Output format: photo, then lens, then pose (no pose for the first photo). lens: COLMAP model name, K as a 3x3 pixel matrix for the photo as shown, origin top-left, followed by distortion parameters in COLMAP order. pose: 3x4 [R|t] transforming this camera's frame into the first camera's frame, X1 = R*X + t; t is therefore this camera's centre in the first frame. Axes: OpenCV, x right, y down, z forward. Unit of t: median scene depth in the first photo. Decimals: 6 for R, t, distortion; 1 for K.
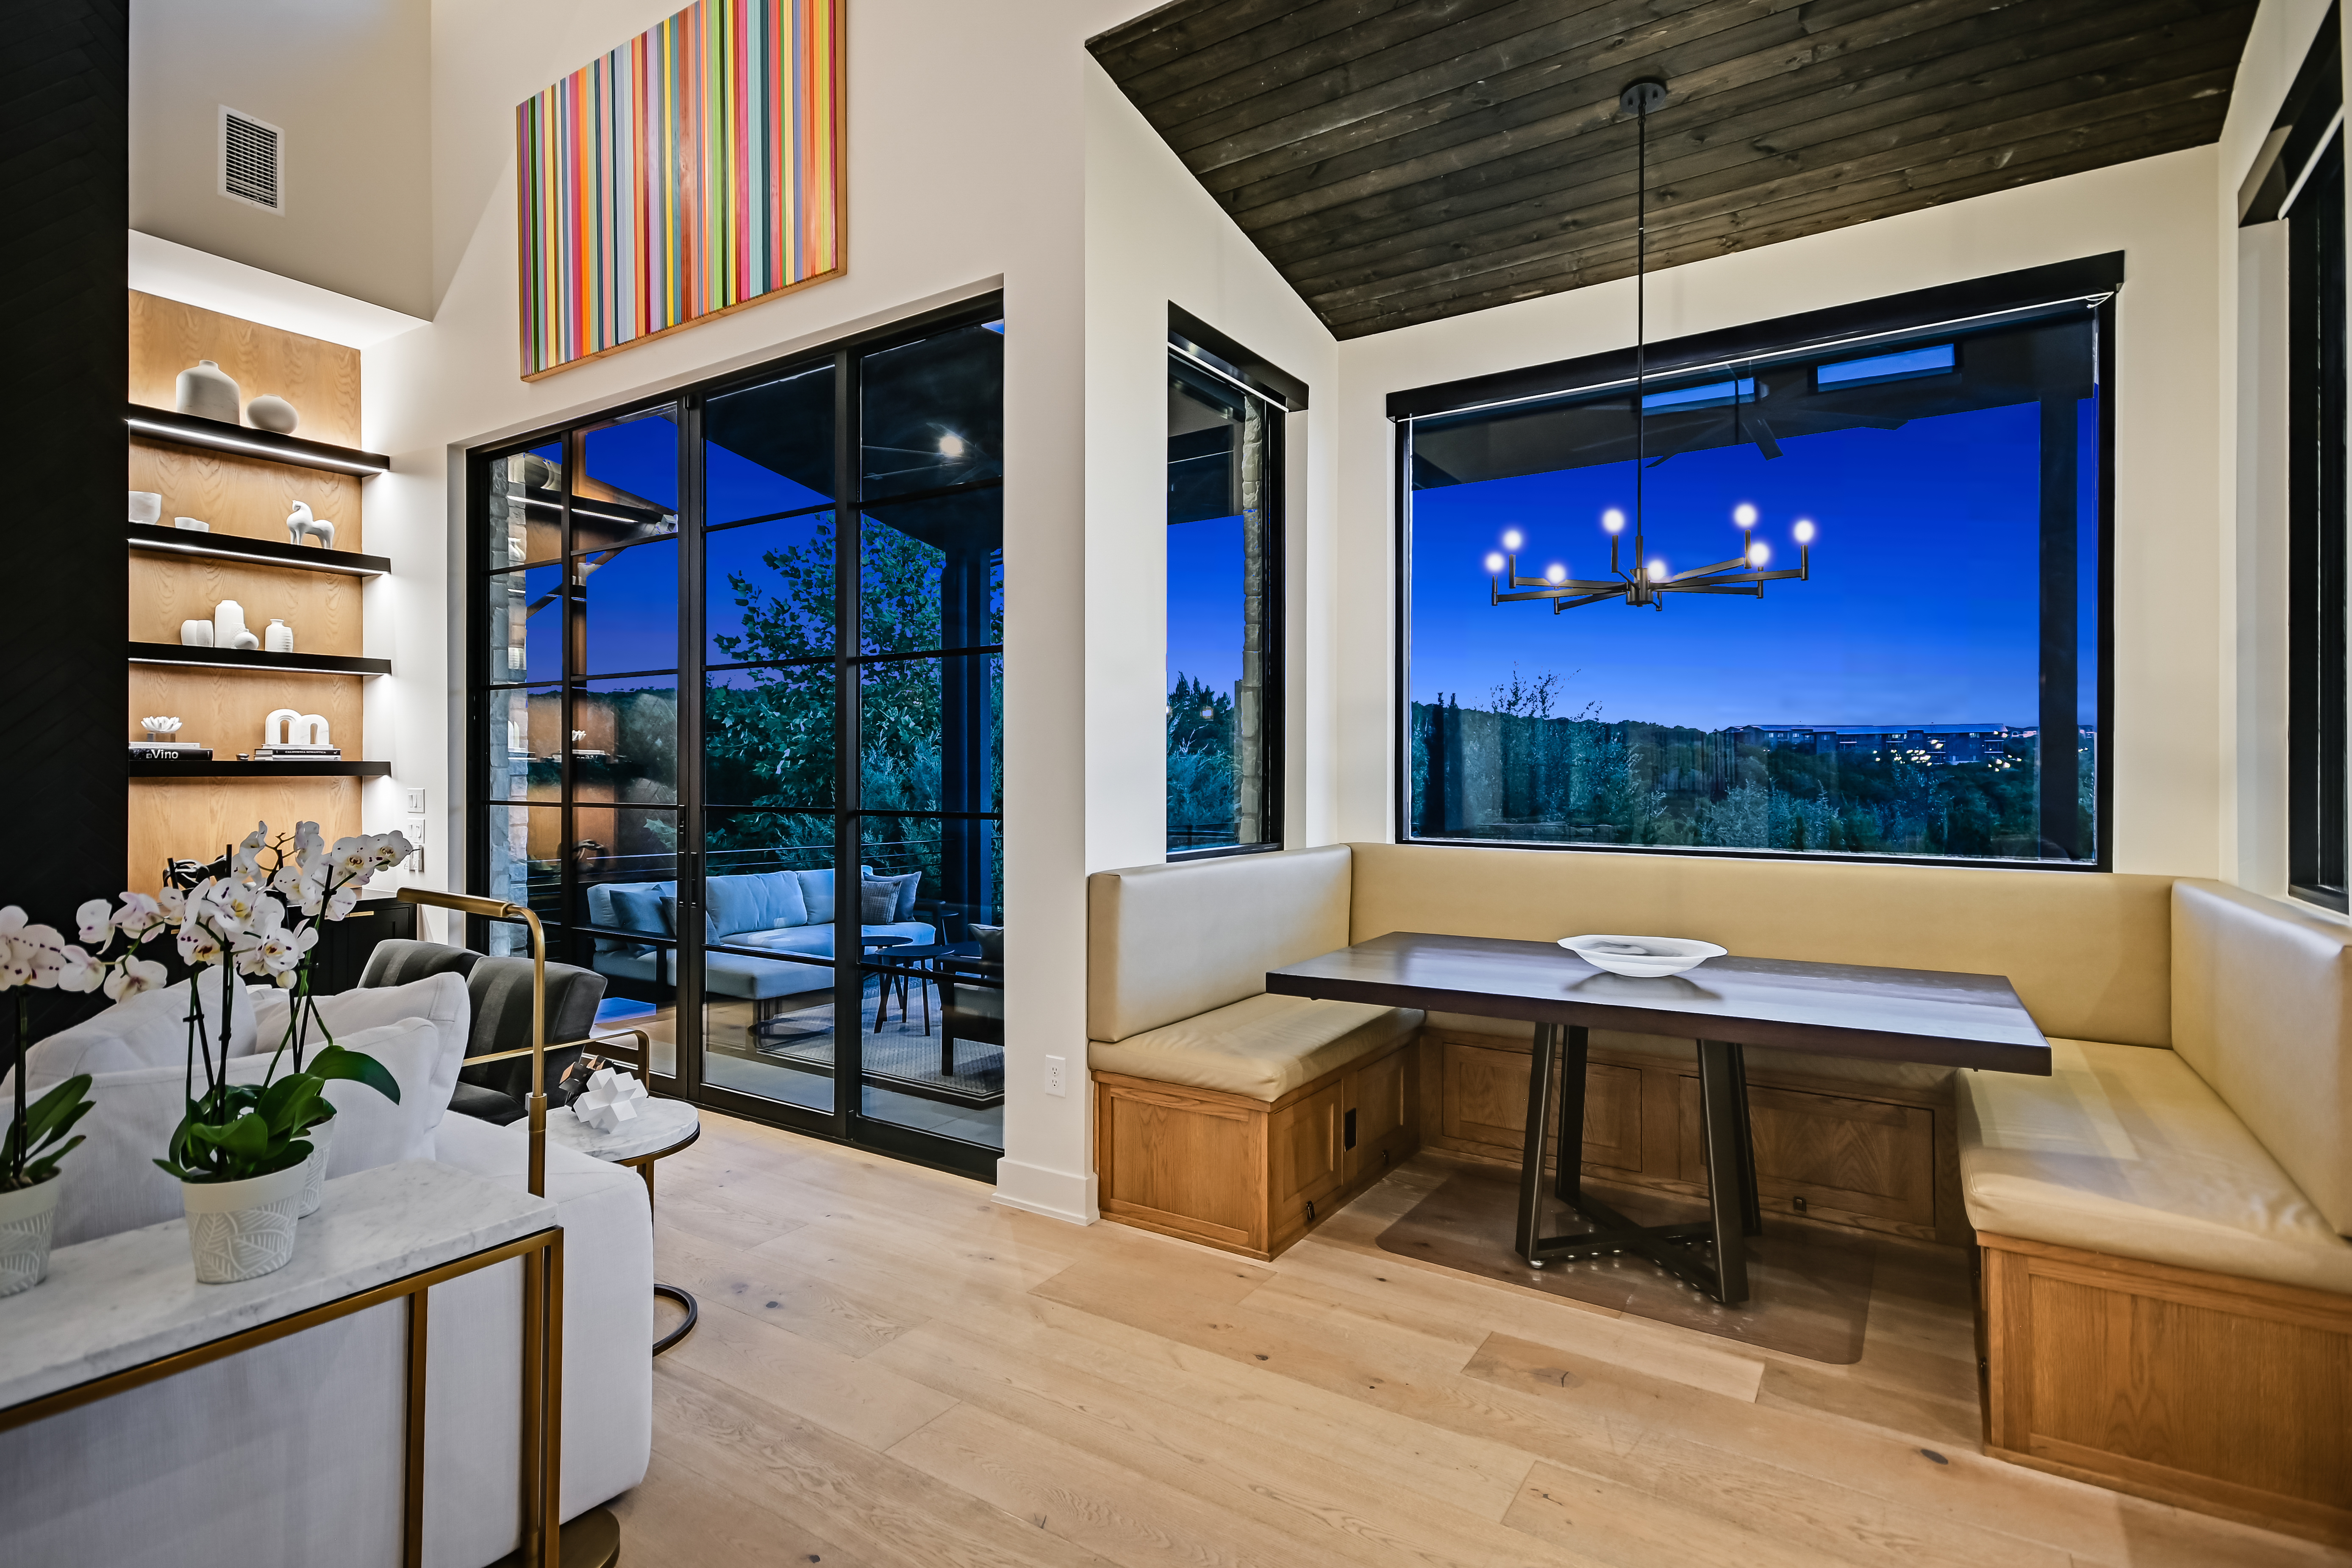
lens RADIAL K [[1158.8, 0, 1158.0], [0, 1158.8, 768.0], [0, 0, 1]] dist [0.020425, -0.005545]
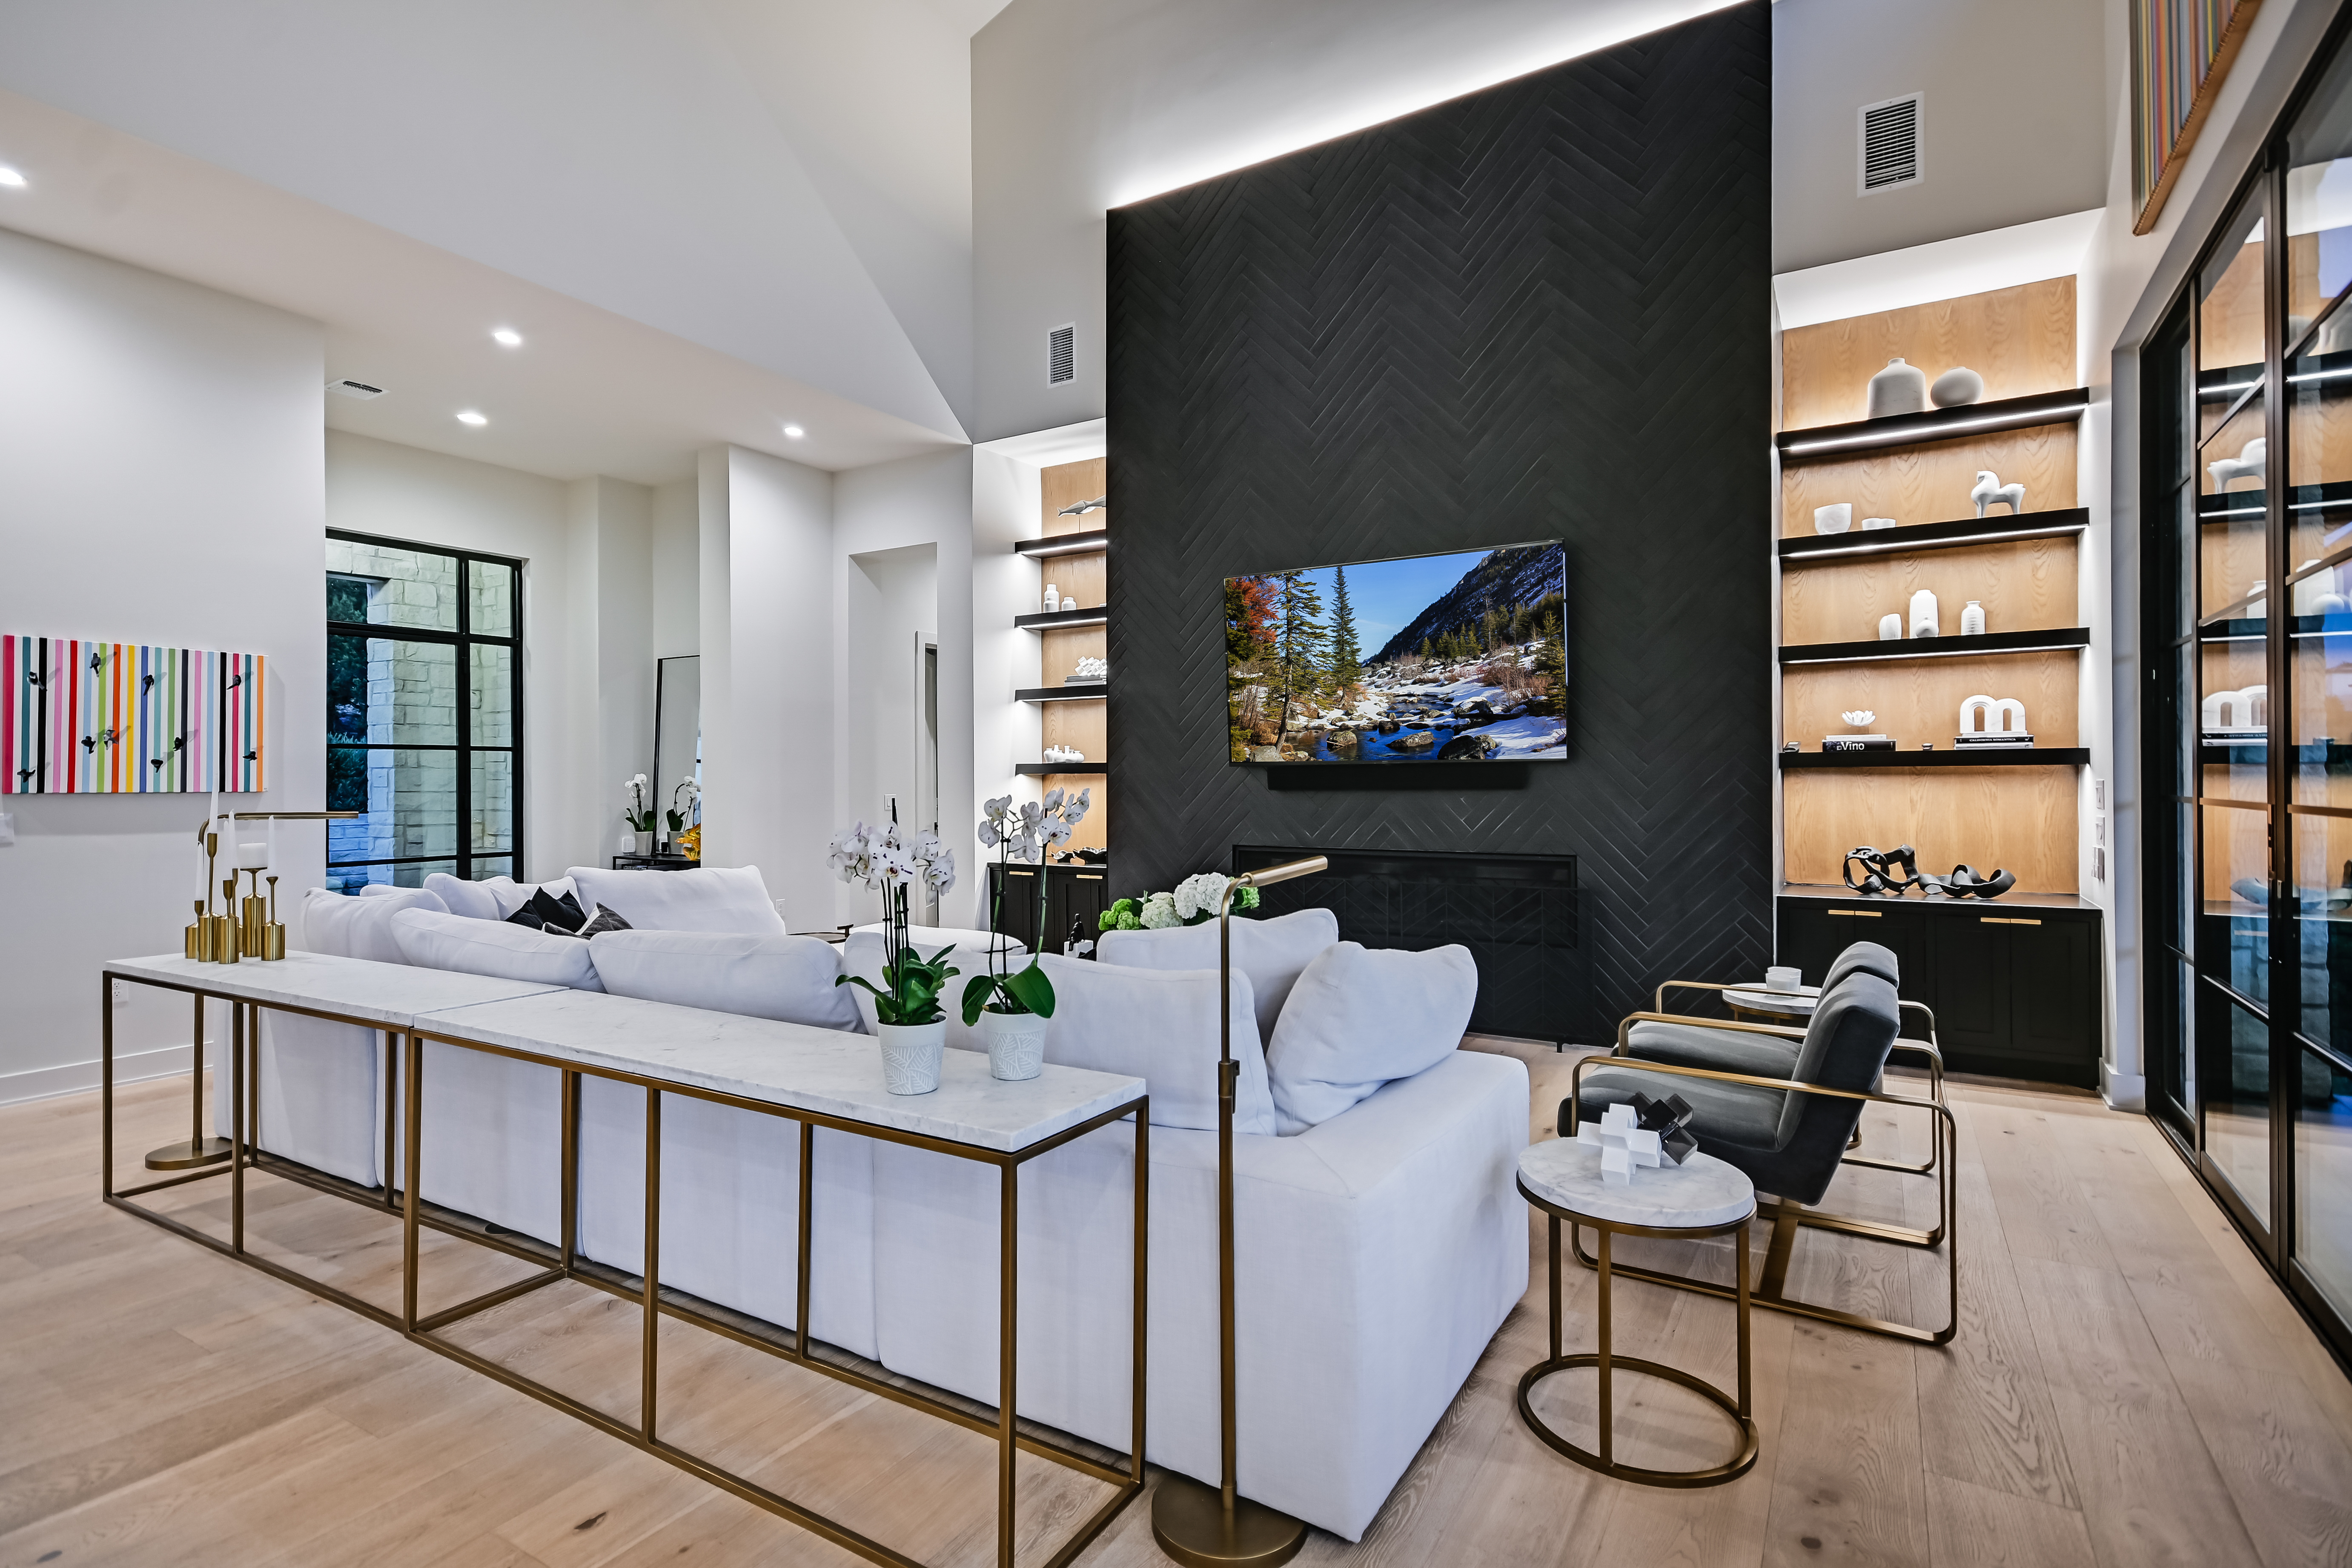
lens RADIAL K [[1162.2, 0, 1180.1], [0, 1162.2, 761.8], [0, 0, 1]] dist [0.028290, -0.004666]
pose [[0.042681, -0.009088, -0.999047, 0.205820], [0.006902, 0.999937, -0.008801, 0.008843], [0.999065, -0.006519, 0.042741, 0.372349]]
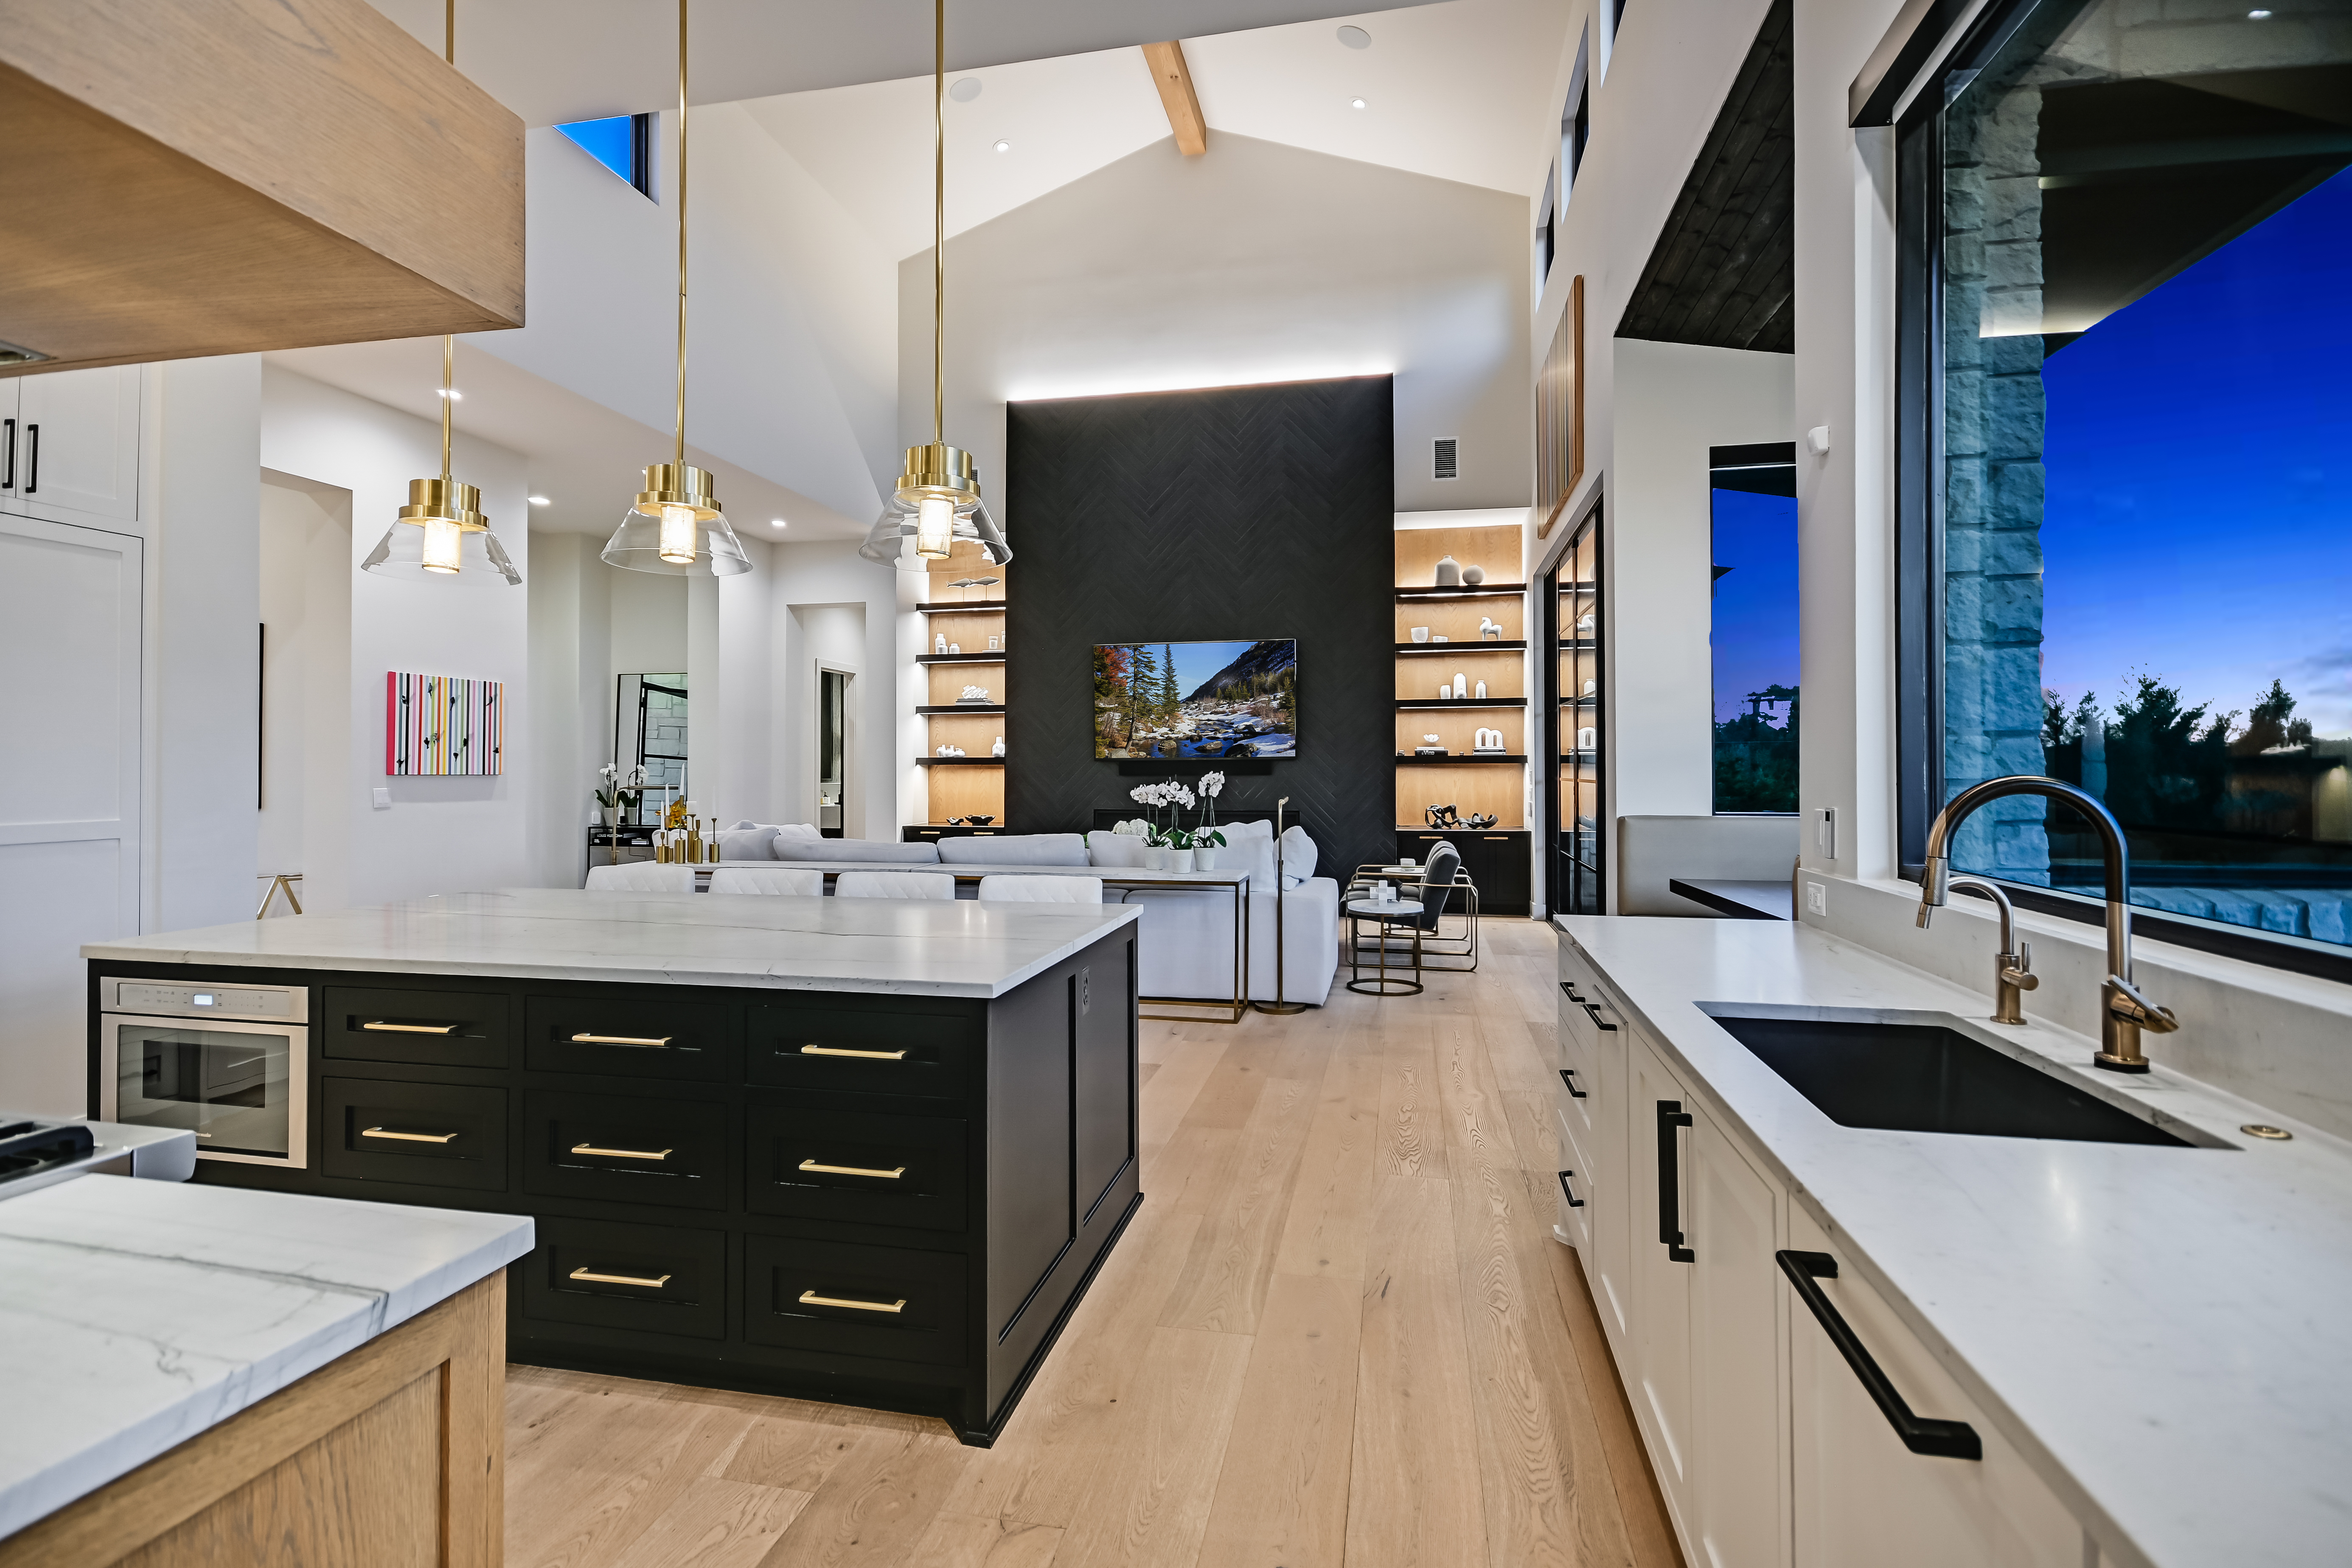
lens RADIAL K [[1120.0, 0, 1210.8], [0, 1120.0, 719.8], [0, 0, 1]] dist [0.010805, -0.004420]
pose [[0.393763, -0.036288, -0.918495, 0.875055], [0.001953, 0.999251, -0.038641, 0.007187], [0.919210, 0.013422, 0.393539, -0.135808]]
